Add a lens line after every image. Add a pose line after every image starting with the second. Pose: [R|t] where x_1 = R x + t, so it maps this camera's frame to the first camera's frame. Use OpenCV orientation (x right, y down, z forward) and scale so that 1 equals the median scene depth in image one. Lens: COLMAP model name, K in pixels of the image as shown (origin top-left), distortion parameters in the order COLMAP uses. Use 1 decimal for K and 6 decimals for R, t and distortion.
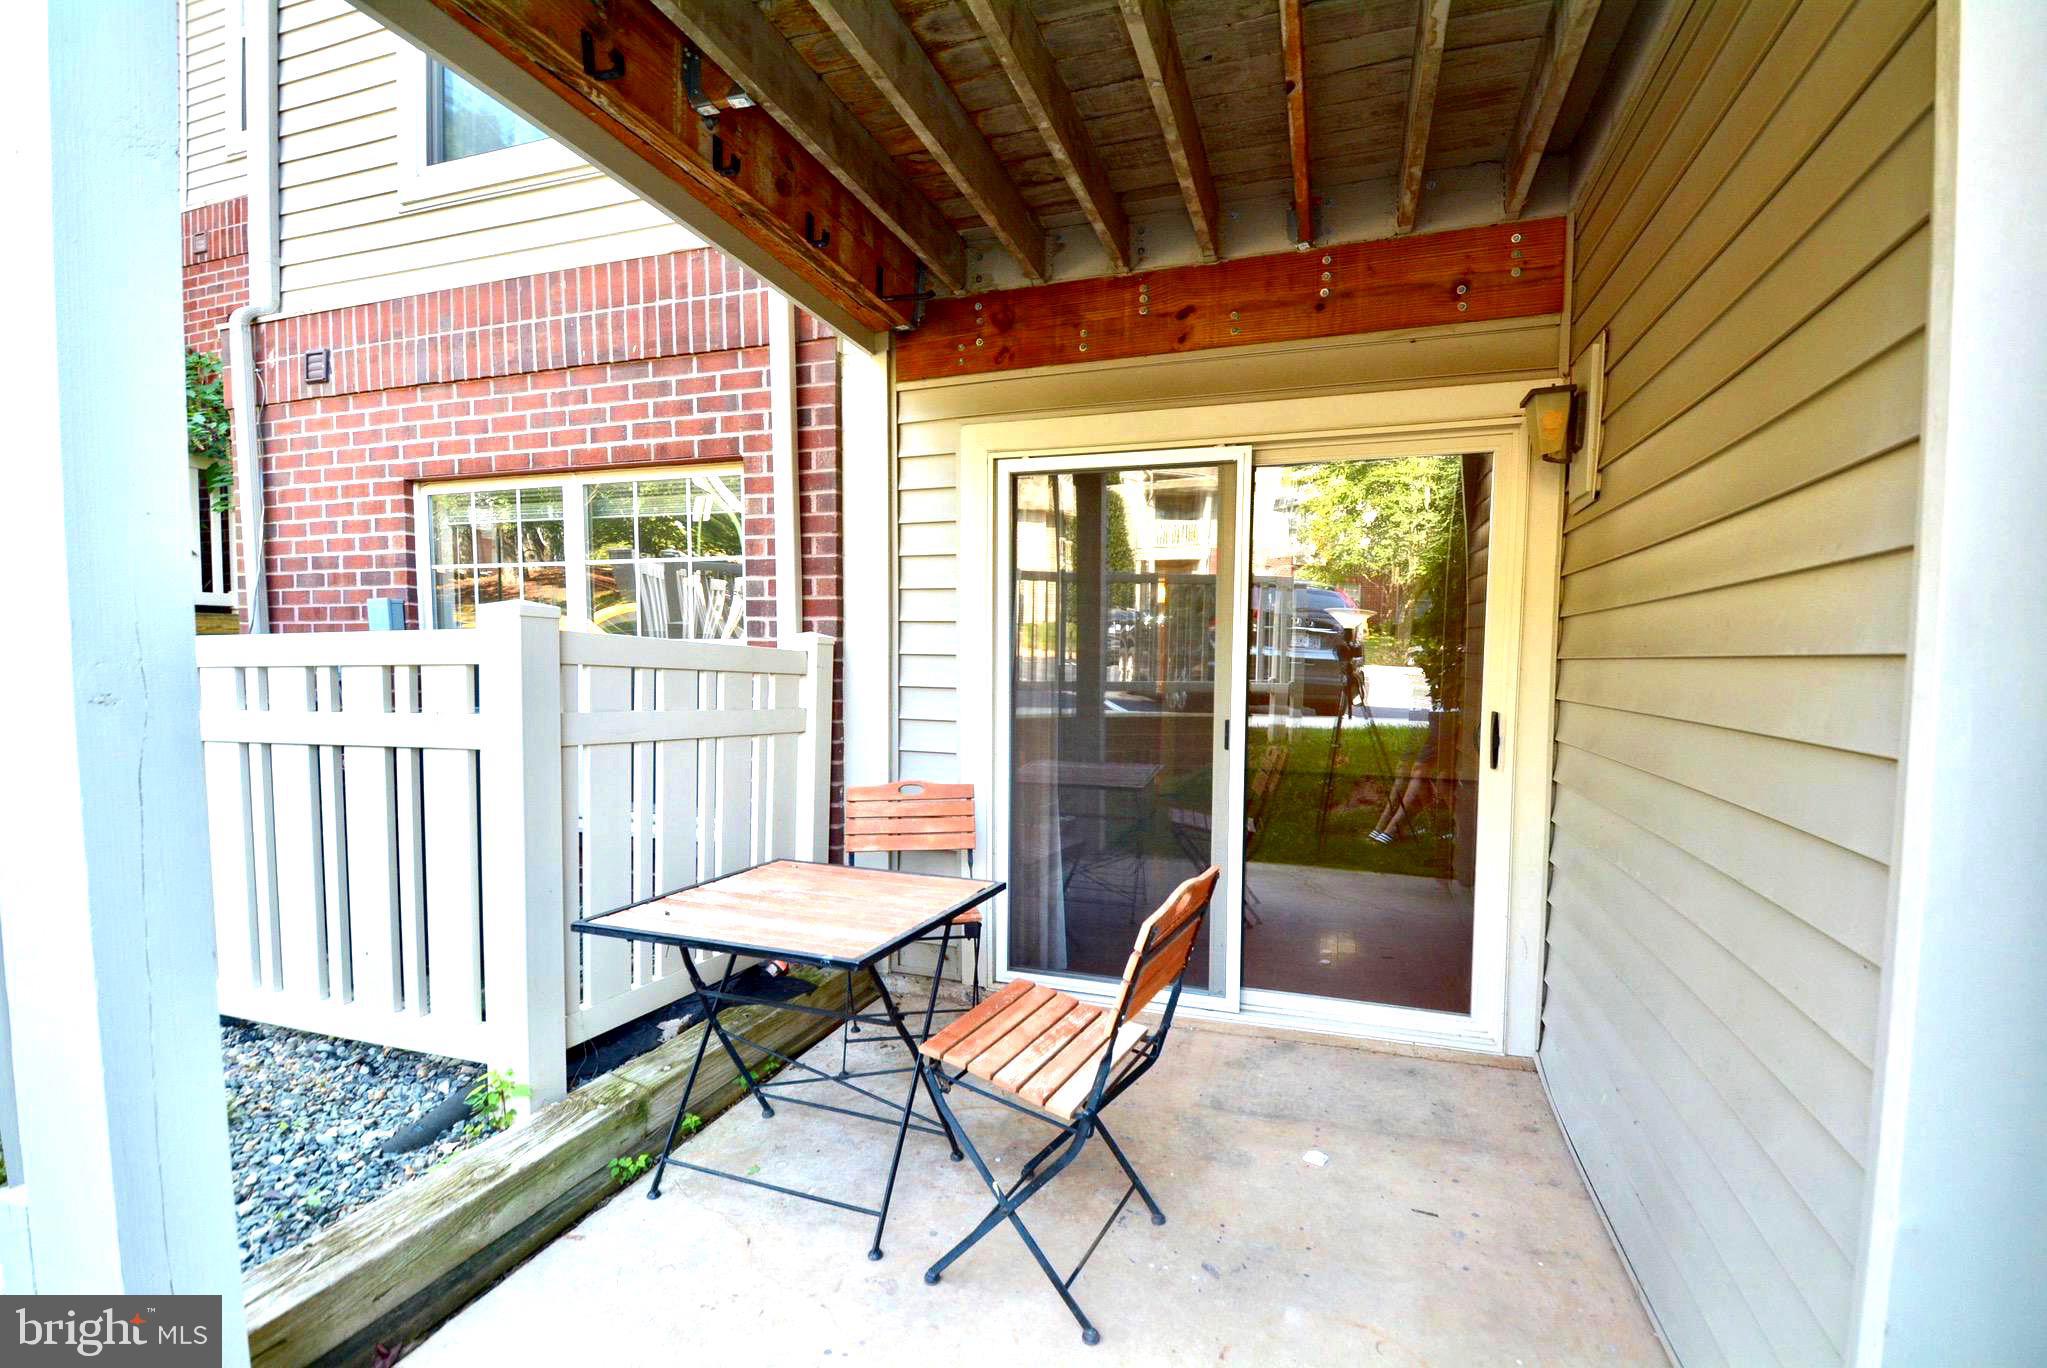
lens RADIAL K [[912.6, 0, 1032.4], [0, 912.6, 691.8], [0, 0, 1]] dist [0.008772, -0.017888]
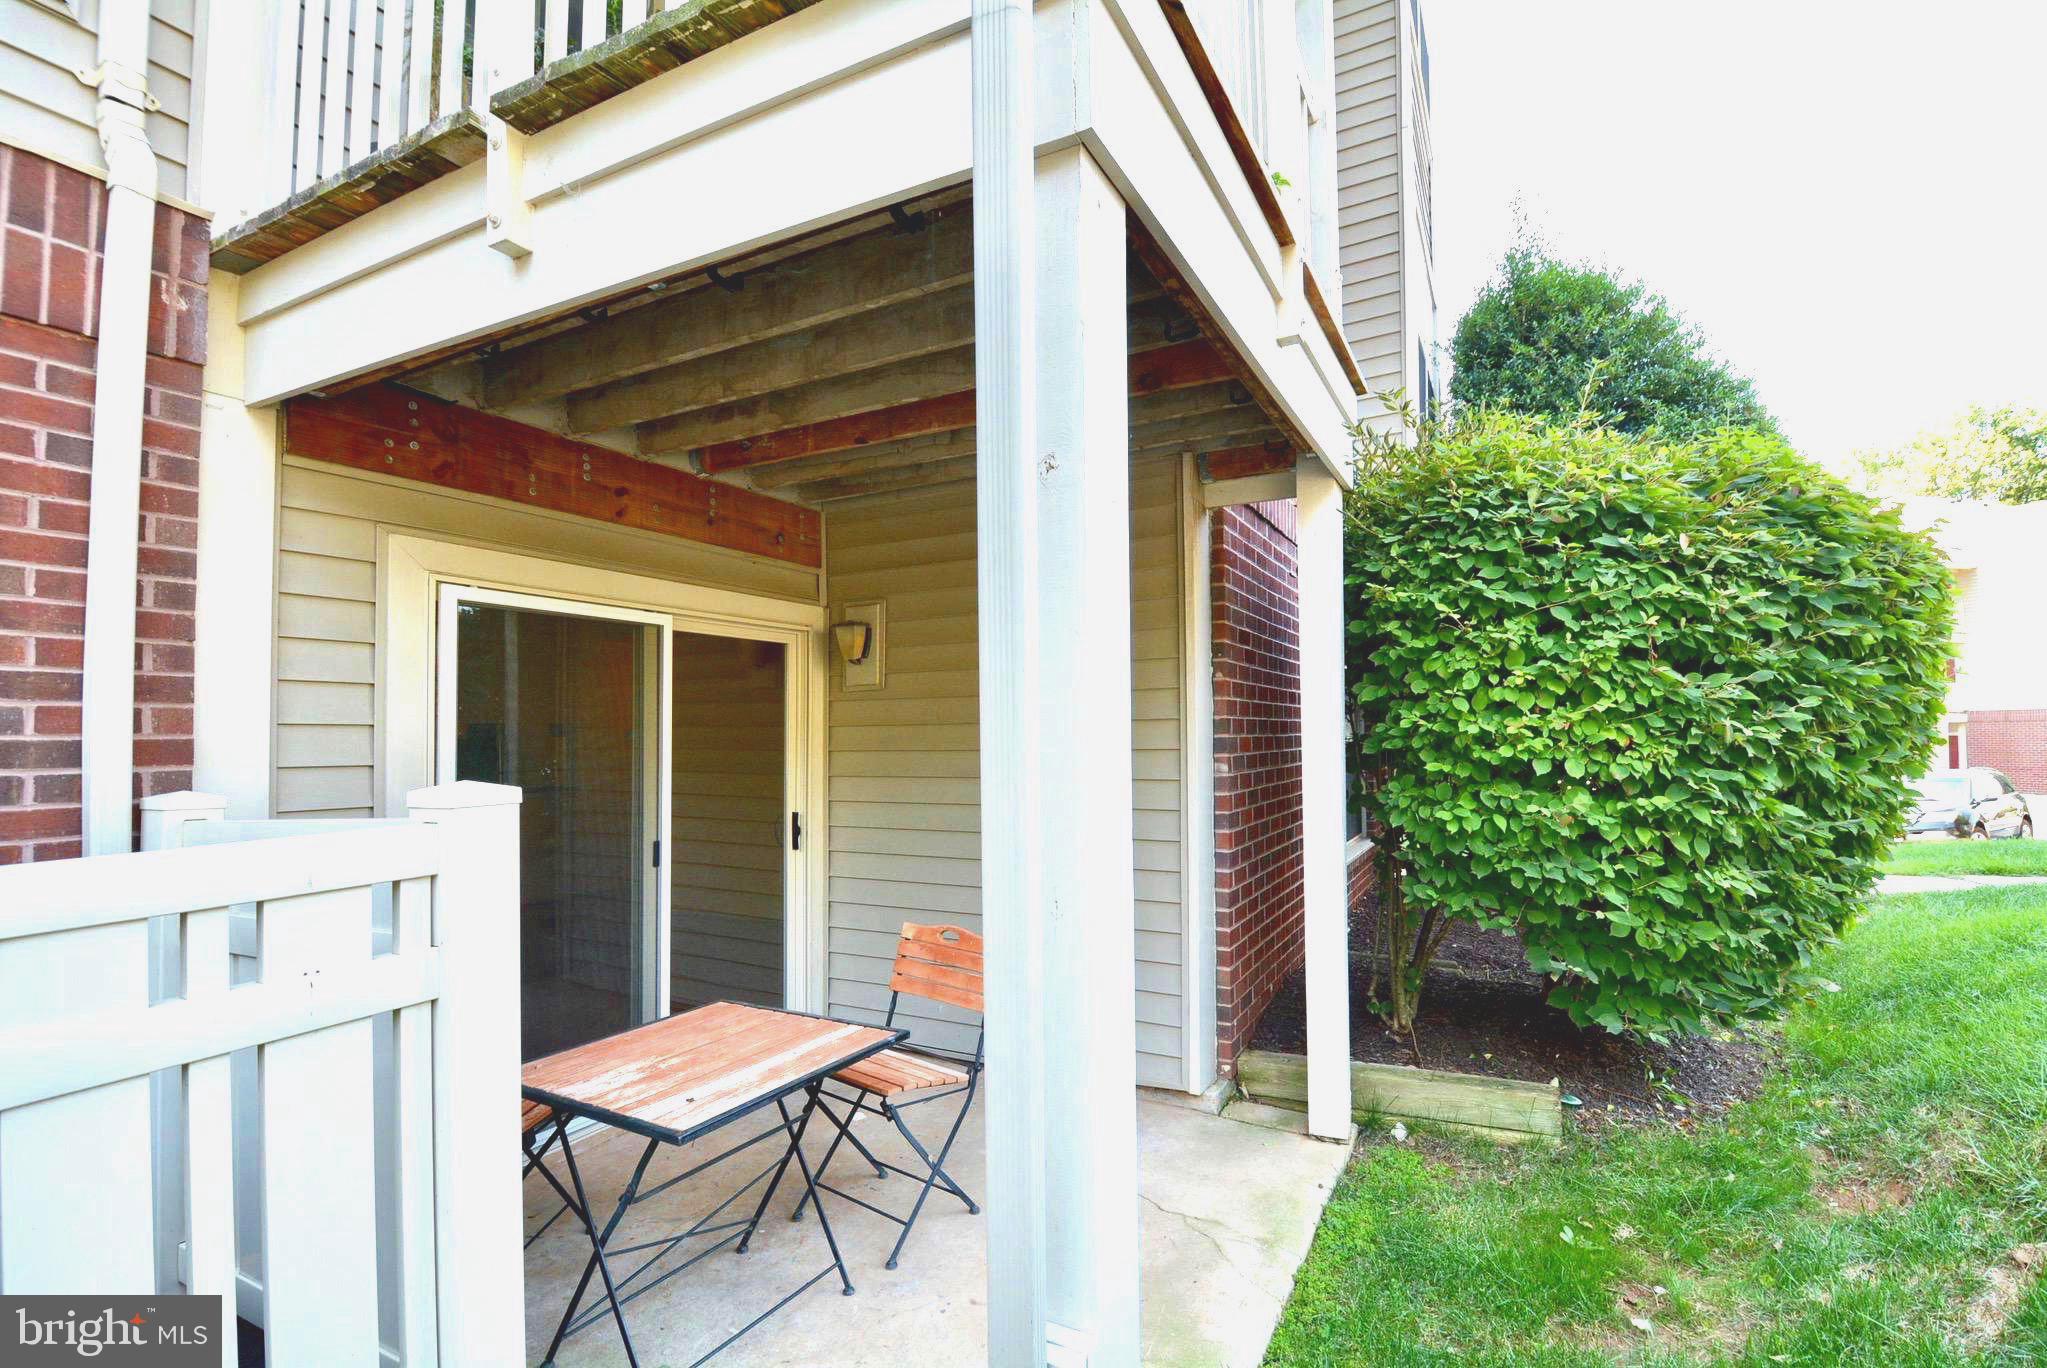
lens RADIAL K [[912.6, 0, 1034.3], [0, 912.6, 692.3], [0, 0, 1]] dist [0.008772, -0.017888]
pose [[0.167764, 0.036594, 0.985148, -0.923443], [0.059169, 0.997135, -0.047115, -0.082233], [-0.984050, 0.066194, 0.165118, 0.331245]]
